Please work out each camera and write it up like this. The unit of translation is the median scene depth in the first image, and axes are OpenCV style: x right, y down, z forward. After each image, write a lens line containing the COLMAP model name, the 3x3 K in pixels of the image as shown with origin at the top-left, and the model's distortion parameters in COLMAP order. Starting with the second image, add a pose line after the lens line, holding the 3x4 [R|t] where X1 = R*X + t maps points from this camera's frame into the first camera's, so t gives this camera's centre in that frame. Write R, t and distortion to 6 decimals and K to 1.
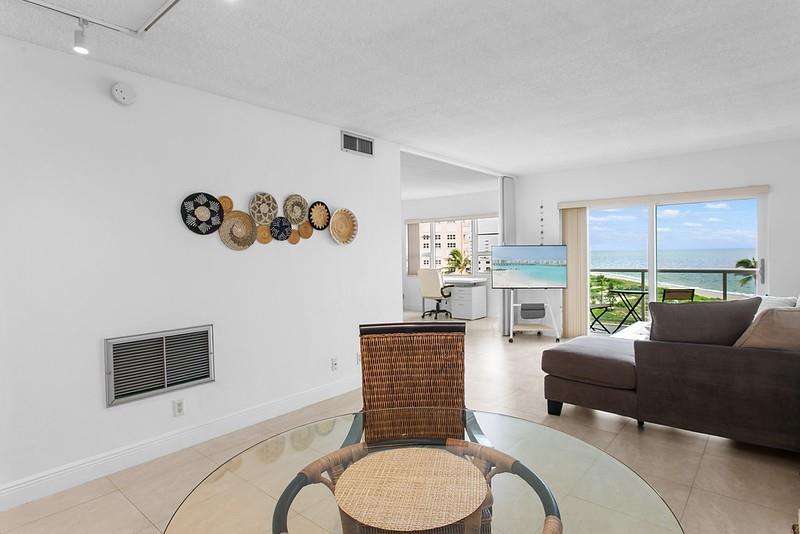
lens RADIAL K [[427.1, 0, 405.9], [0, 427.1, 265.8], [0, 0, 1]] dist [-0.001757, -0.000190]
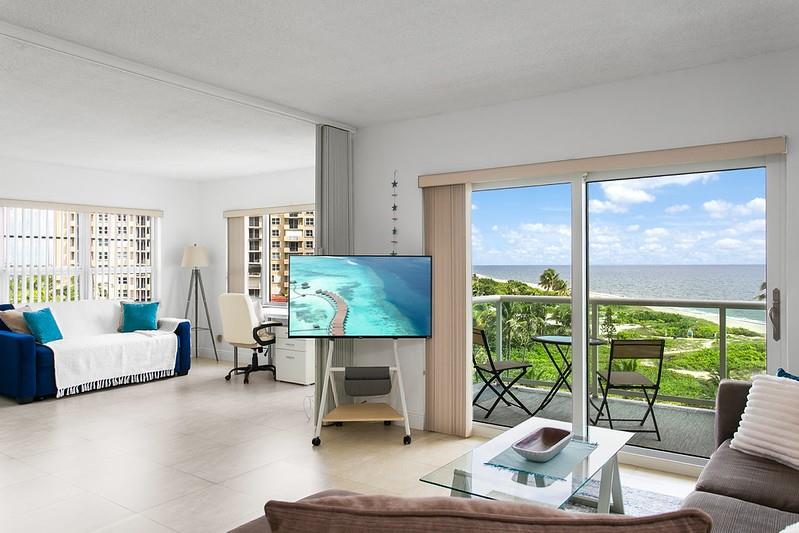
lens RADIAL K [[563.7, 0, 397.0], [0, 563.7, 267.7], [0, 0, 1]] dist [-0.012538, 0.003162]
pose [[0.996278, 0.014565, 0.084957, 0.205623], [-0.012319, 0.999562, -0.026901, -0.010898], [-0.085312, 0.025754, 0.996021, 0.233840]]
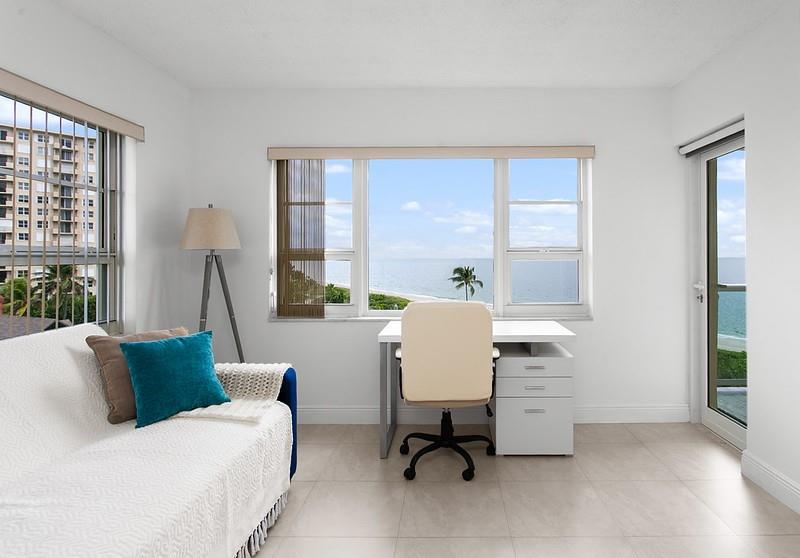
lens RADIAL K [[459.7, 0, 451.3], [0, 459.7, 254.7], [0, 0, 1]] dist [-0.005918, -0.001595]
pose [[0.764251, 0.019192, 0.644634, -0.140211], [0.009882, 0.999091, -0.041460, -0.012088], [-0.644844, 0.038056, 0.763366, 0.769889]]
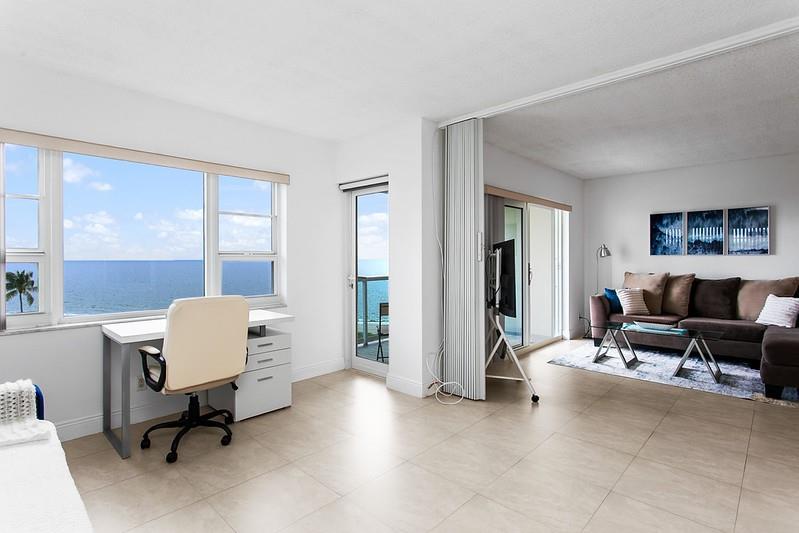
lens RADIAL K [[405.5, 0, 400.1], [0, 405.5, 262.4], [0, 0, 1]] dist [0.003825, 0.000593]
pose [[0.055490, 0.008575, 0.998422, -0.249642], [0.033365, 0.999389, -0.010438, -0.012273], [-0.997902, 0.033891, 0.055170, 0.840793]]
